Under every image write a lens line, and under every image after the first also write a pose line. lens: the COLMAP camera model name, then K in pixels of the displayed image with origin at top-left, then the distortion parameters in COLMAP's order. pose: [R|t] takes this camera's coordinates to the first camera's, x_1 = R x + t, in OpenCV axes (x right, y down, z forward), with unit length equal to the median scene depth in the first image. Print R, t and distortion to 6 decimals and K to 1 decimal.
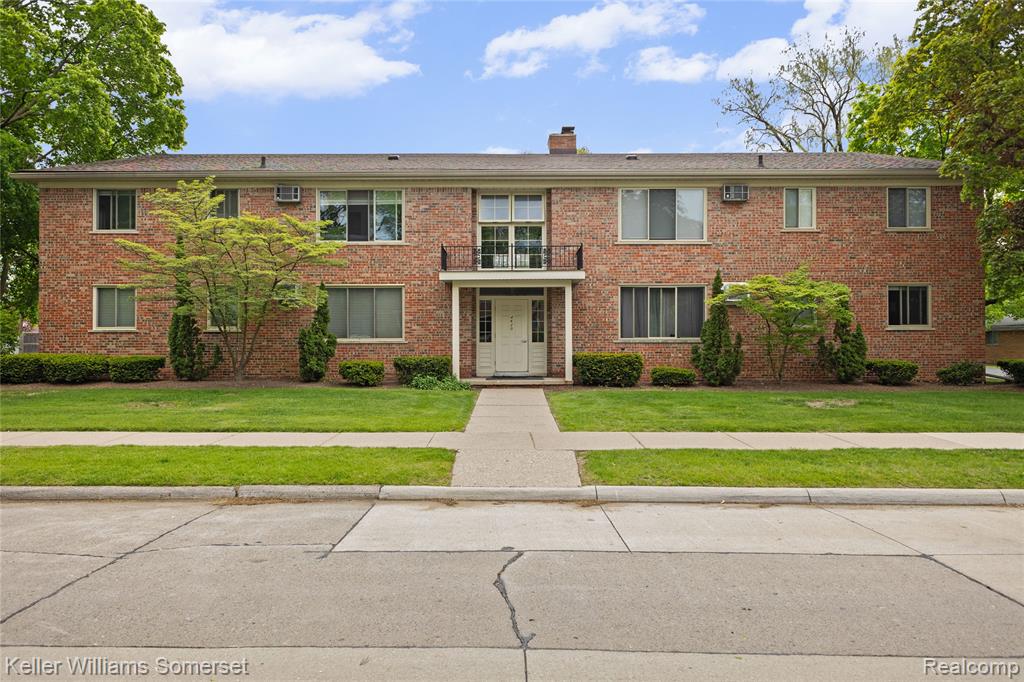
lens RADIAL K [[705.9, 0, 512.0], [0, 705.9, 341.0], [0, 0, 1]] dist [-0.003702, -0.001381]
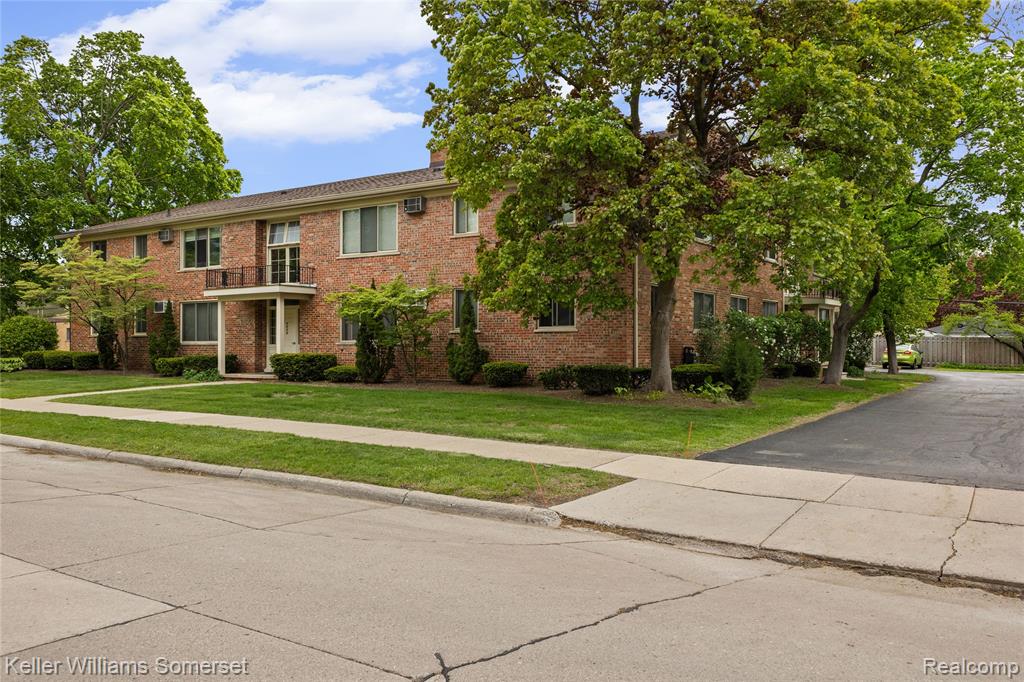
lens RADIAL K [[901.6, 0, 512.0], [0, 901.6, 341.0], [0, 0, 1]] dist [0.006686, 0.002074]
pose [[0.812148, -0.001319, -0.583450, 1.229256], [-0.007033, 0.999903, -0.012051, 0.012421], [0.583409, 0.013891, 0.812060, -0.026361]]
